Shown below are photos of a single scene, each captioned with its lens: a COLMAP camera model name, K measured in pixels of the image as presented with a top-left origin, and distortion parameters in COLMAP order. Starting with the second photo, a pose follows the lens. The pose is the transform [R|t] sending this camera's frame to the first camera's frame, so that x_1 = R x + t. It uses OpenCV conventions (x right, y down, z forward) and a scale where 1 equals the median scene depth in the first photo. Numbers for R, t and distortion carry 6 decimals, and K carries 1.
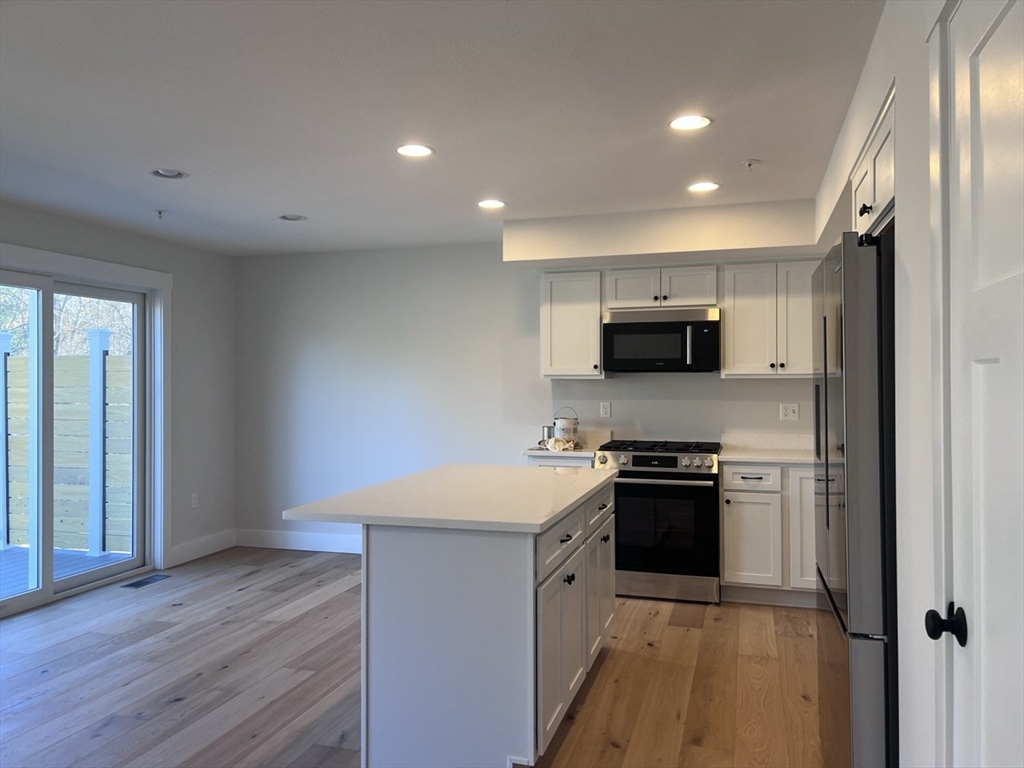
lens RADIAL K [[771.6, 0, 514.1], [0, 771.6, 375.7], [0, 0, 1]] dist [0.082996, -0.084920]
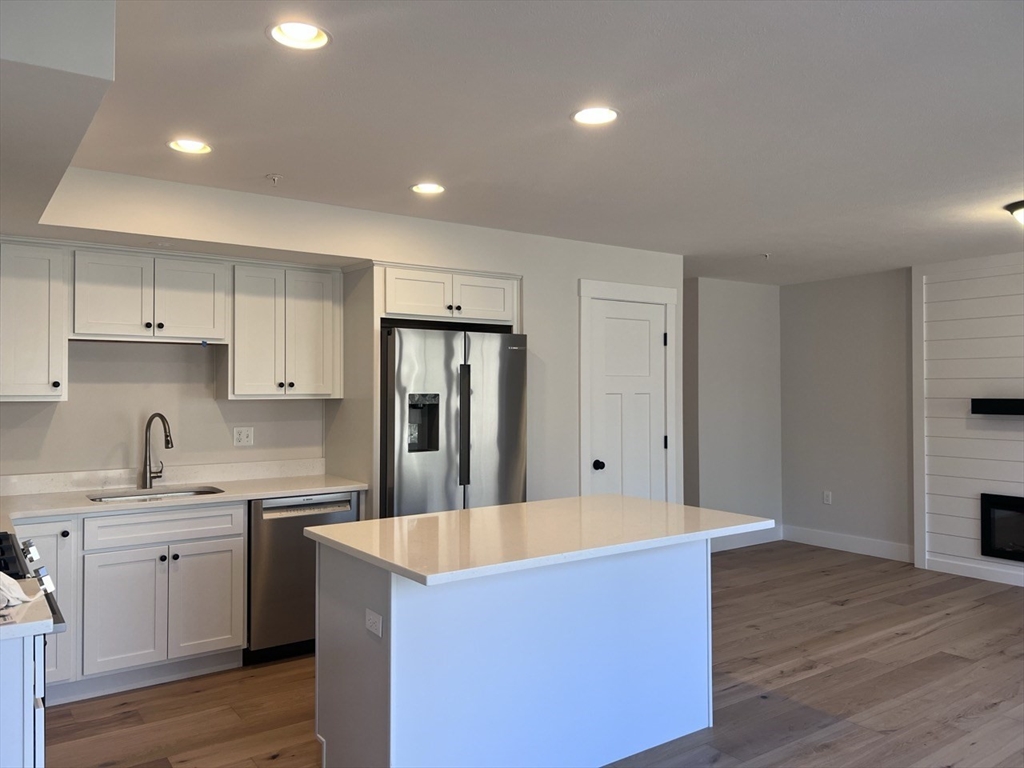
lens RADIAL K [[771.6, 0, 514.1], [0, 771.6, 375.7], [0, 0, 1]] dist [0.082996, -0.084920]
pose [[-0.796723, 0.014548, 0.604170, -0.467825], [0.003693, 0.999809, -0.019205, -0.004648], [-0.604334, -0.013070, -0.796624, 1.464878]]
